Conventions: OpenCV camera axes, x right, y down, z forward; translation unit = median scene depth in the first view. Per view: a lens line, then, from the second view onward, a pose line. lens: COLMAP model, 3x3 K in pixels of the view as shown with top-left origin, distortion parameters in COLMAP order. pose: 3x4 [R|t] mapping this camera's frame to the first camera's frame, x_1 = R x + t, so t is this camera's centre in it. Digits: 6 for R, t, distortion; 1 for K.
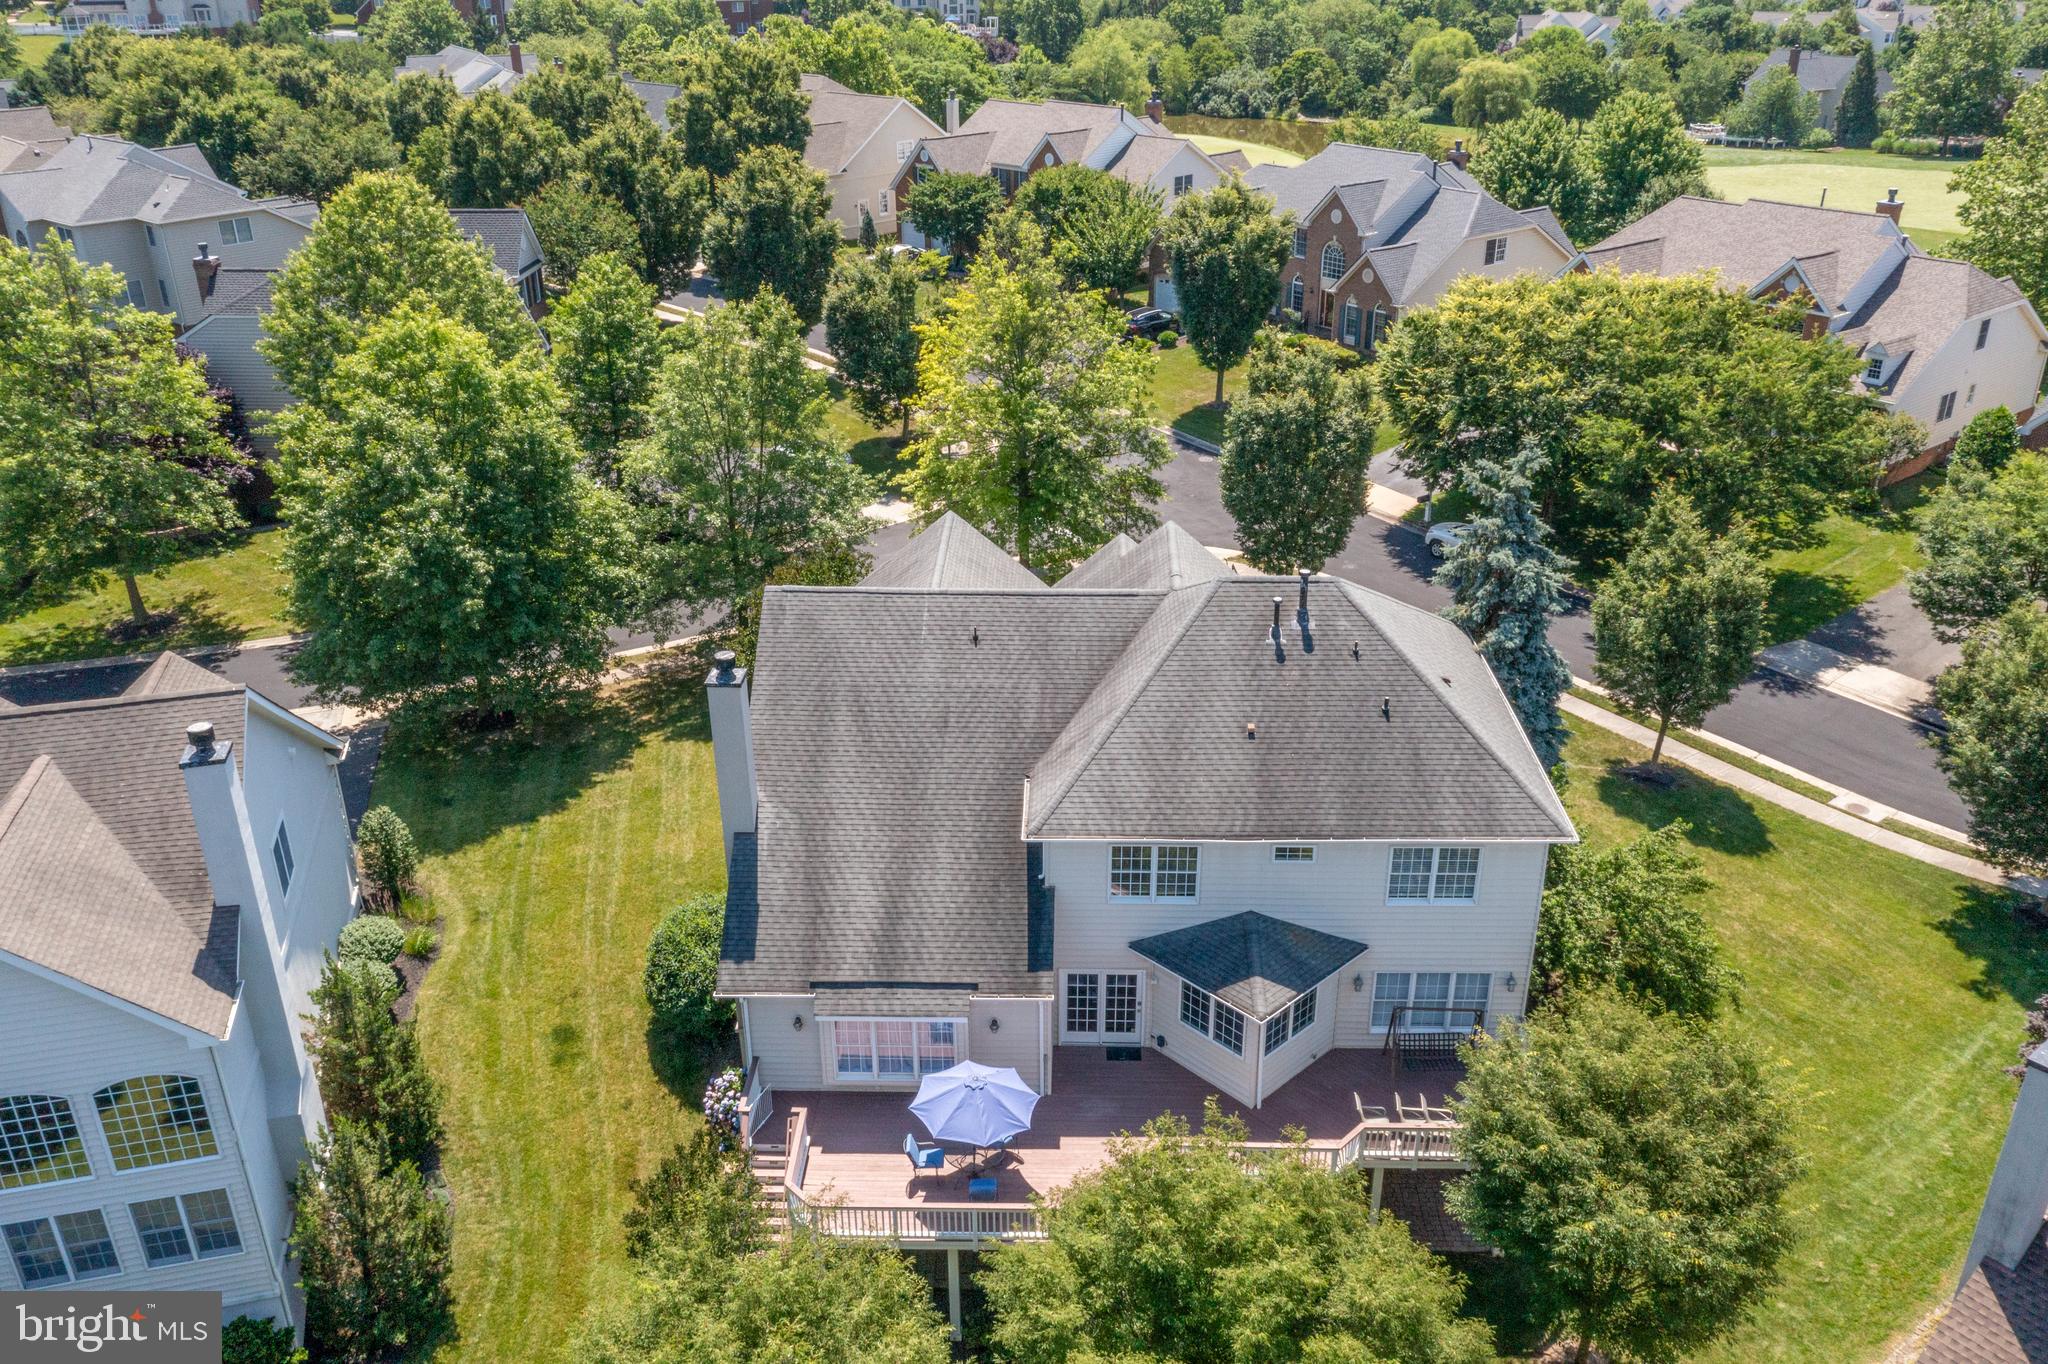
lens RADIAL K [[1570.5, 0, 1024.0], [0, 1570.5, 682.0], [0, 0, 1]] dist [-0.011446, 0.013363]
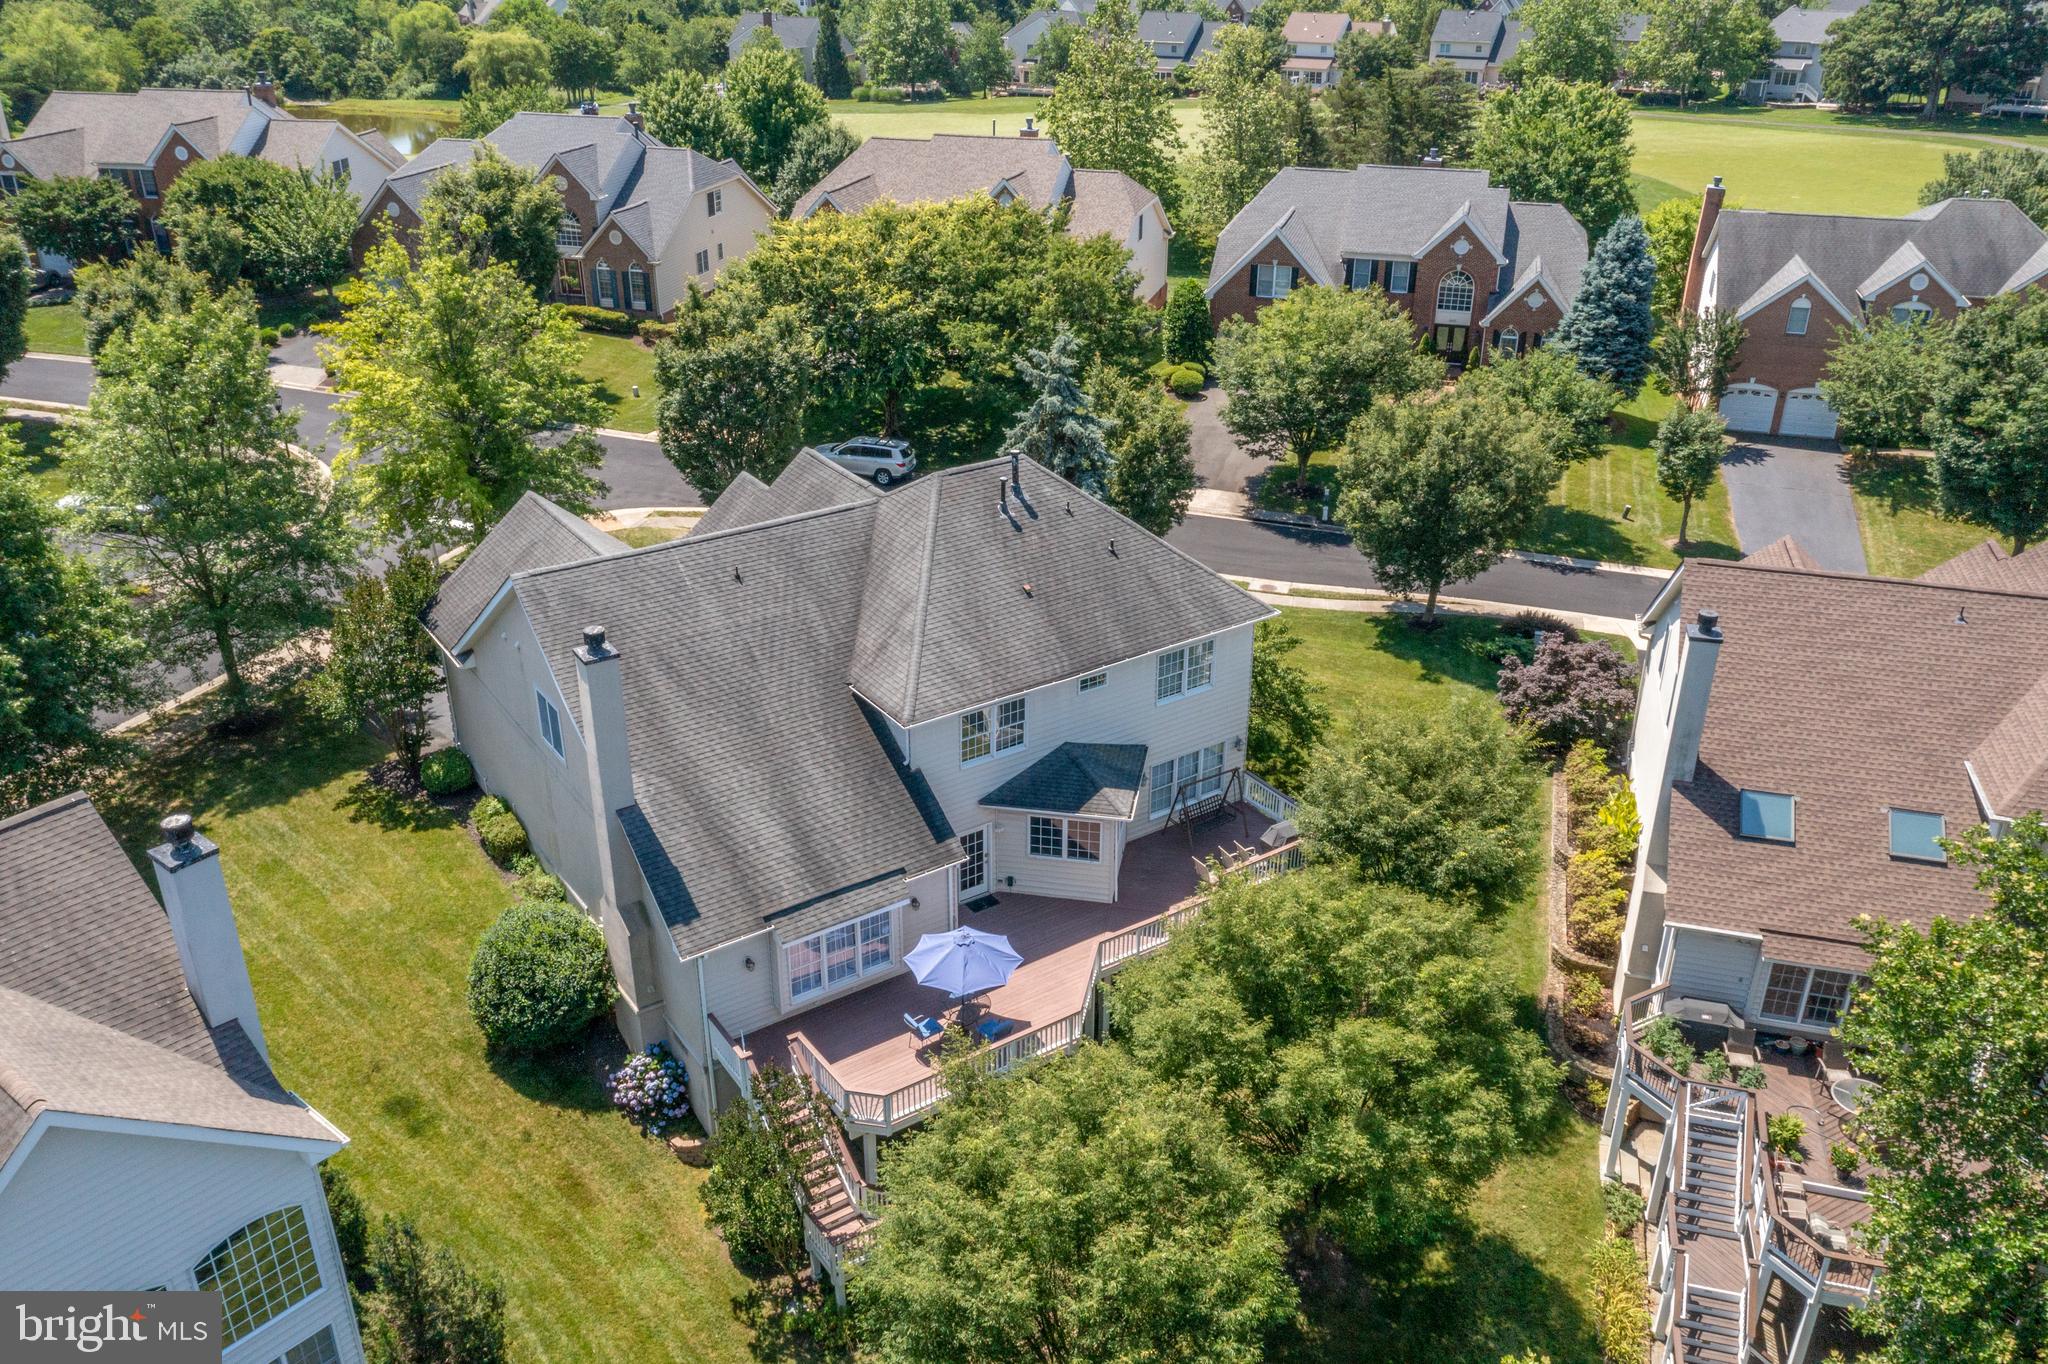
lens RADIAL K [[1570.5, 0, 1024.0], [0, 1570.5, 682.0], [0, 0, 1]] dist [-0.011446, 0.013363]
pose [[0.816566, -0.251067, 0.519794, -0.322297], [0.243357, 0.966257, 0.084414, -0.001682], [-0.523448, 0.057566, 0.850111, 0.019112]]
